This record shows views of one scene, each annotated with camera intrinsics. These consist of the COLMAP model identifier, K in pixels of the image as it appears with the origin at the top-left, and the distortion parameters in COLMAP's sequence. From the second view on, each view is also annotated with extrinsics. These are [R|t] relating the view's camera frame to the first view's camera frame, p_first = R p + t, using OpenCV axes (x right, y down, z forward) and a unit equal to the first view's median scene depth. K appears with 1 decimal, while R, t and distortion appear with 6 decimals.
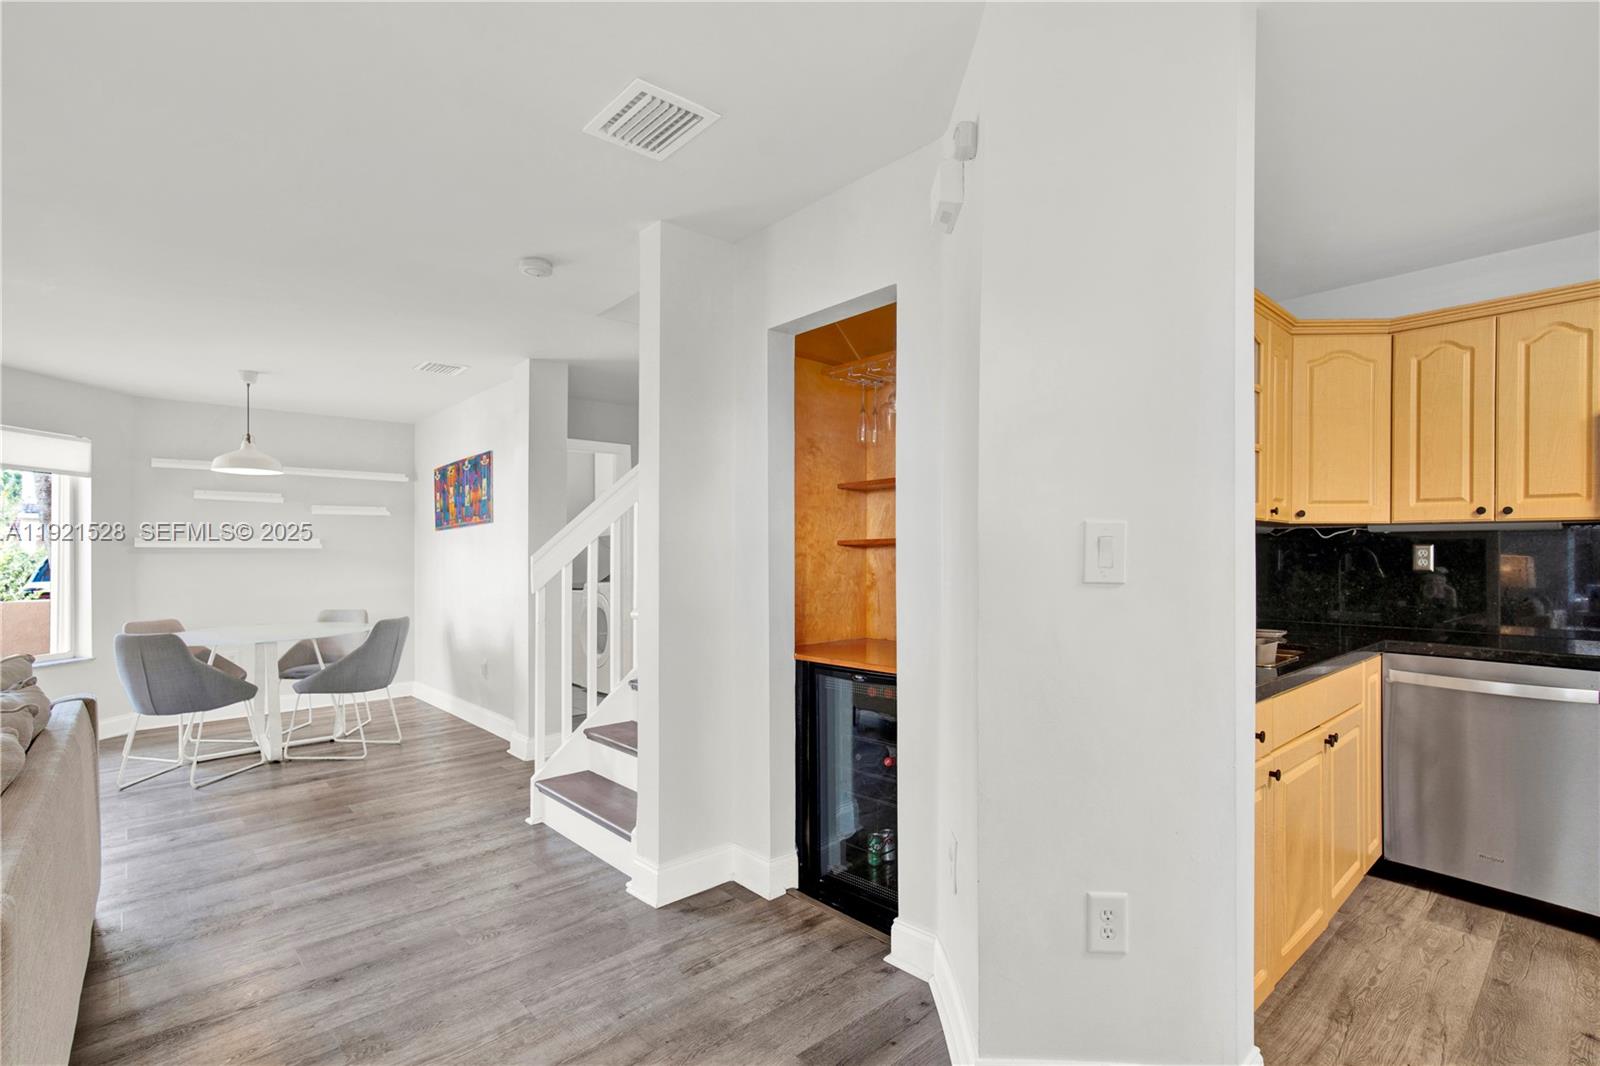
lens RADIAL K [[754.2, 0, 815.0], [0, 754.2, 555.9], [0, 0, 1]] dist [-0.011728, -0.000275]
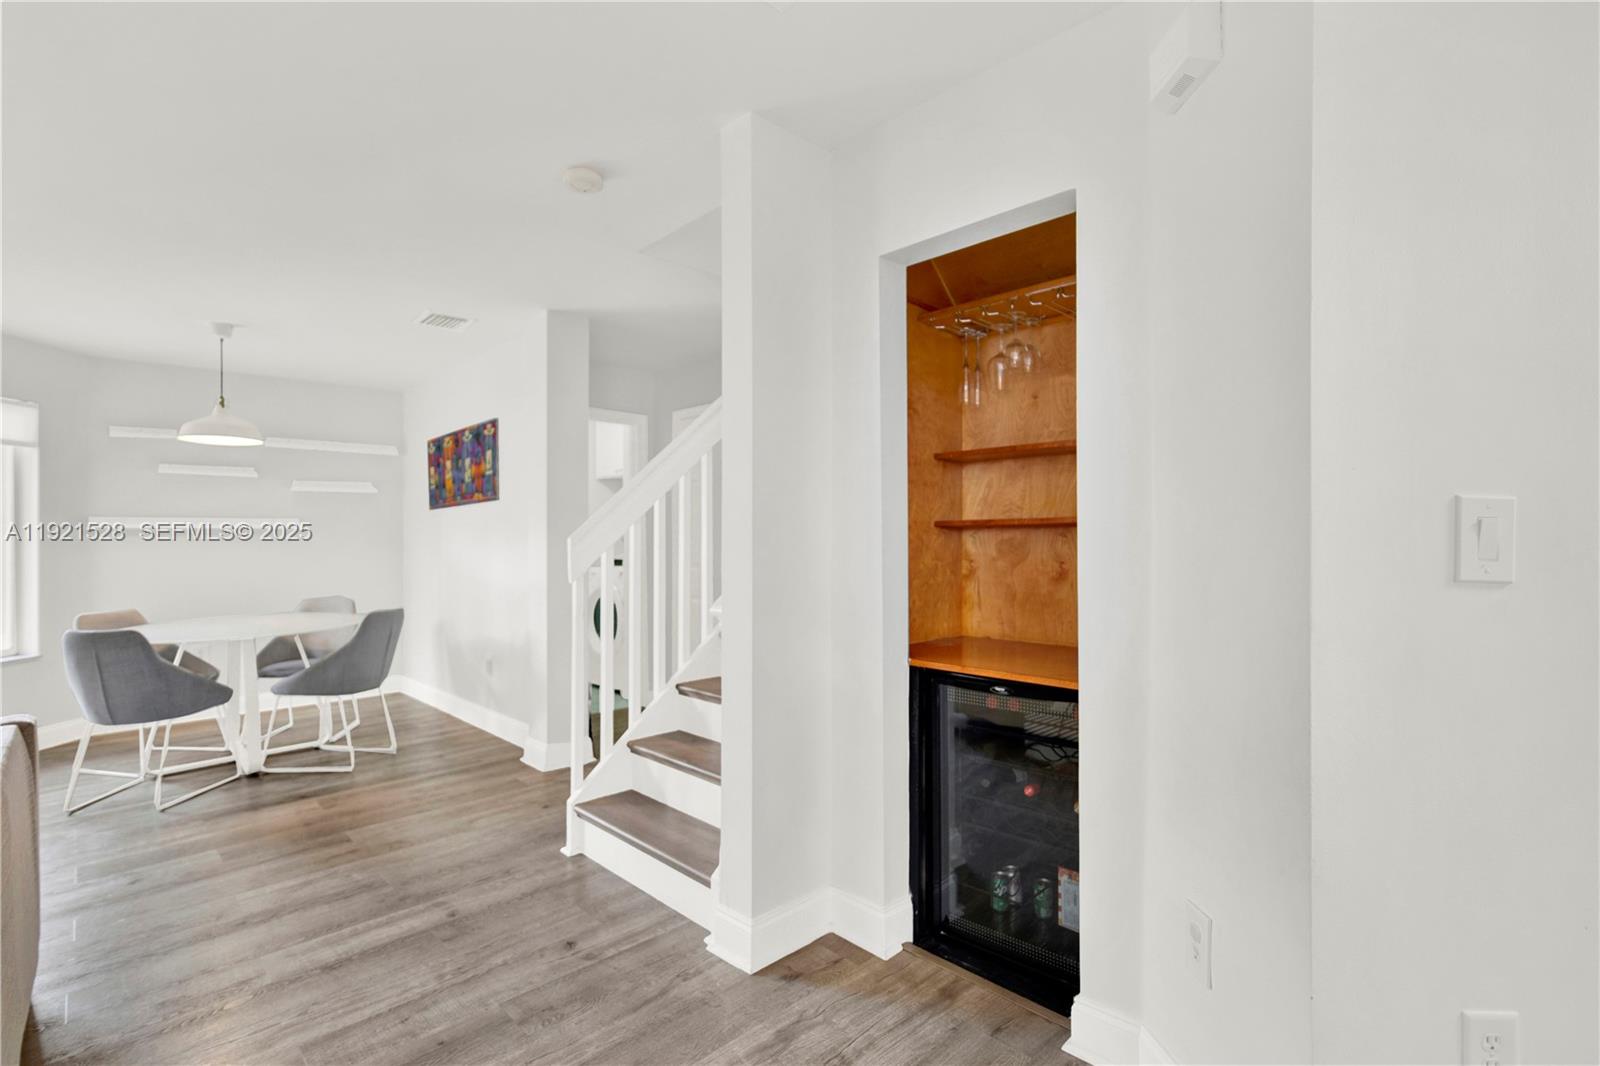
lens RADIAL K [[754.2, 0, 813.4], [0, 754.2, 558.0], [0, 0, 1]] dist [-0.011728, -0.000275]
pose [[0.999547, 0.003599, 0.029893, -0.132148], [-0.004253, 0.999752, 0.021840, 0.003756], [-0.029807, -0.021957, 0.999314, 0.158306]]
